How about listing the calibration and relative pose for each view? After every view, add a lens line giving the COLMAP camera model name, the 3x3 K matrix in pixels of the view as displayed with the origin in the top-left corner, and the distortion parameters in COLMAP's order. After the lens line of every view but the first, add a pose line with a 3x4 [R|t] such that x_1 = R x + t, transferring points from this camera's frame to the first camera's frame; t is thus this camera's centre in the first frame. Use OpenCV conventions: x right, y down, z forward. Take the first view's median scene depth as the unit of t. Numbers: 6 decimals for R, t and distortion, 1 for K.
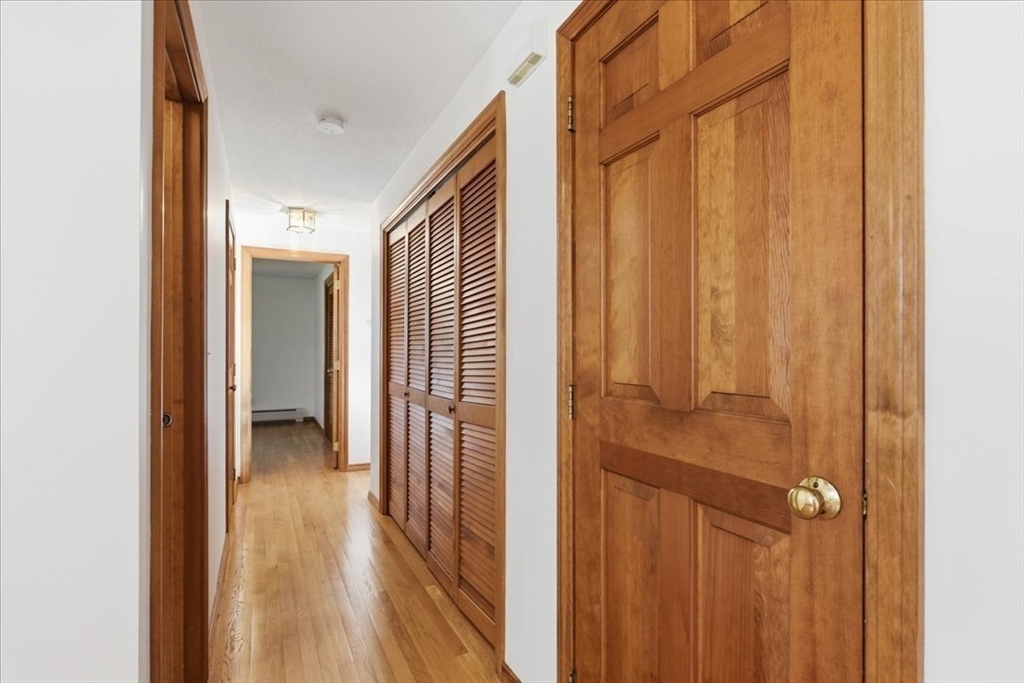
lens RADIAL K [[470.2, 0, 513.3], [0, 470.2, 349.6], [0, 0, 1]] dist [-0.001052, 0.001008]
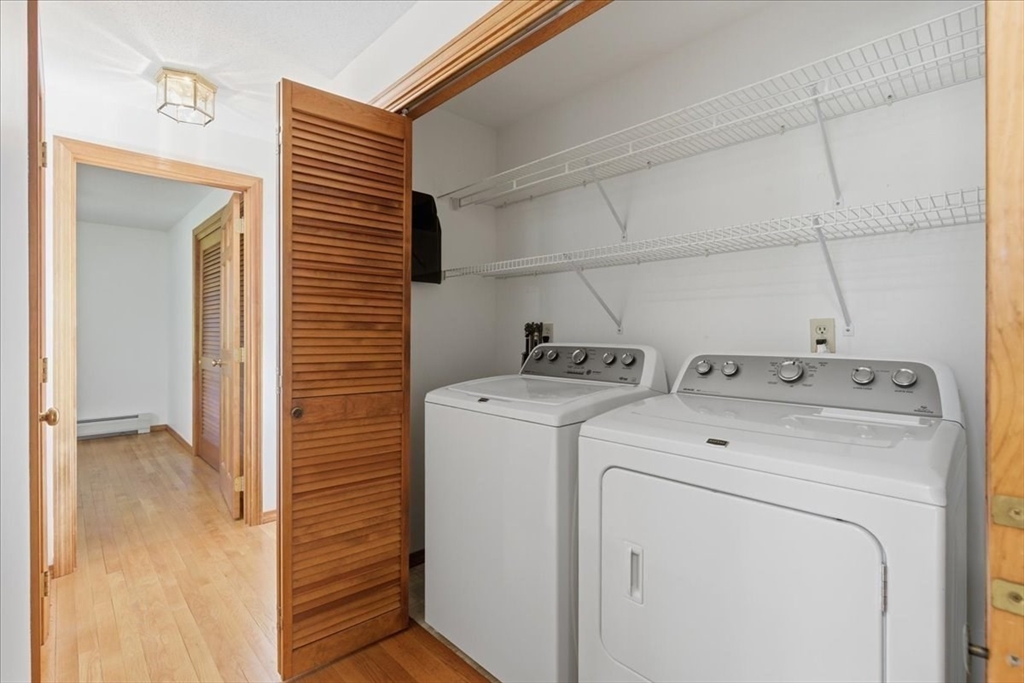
lens RADIAL K [[470.2, 0, 515.1], [0, 470.2, 336.7], [0, 0, 1]] dist [-0.001052, 0.001008]
pose [[0.962040, 0.001115, 0.272907, -0.212549], [-0.003982, 0.999943, 0.009953, 0.001871], [-0.272880, -0.010662, 0.961989, 0.329327]]
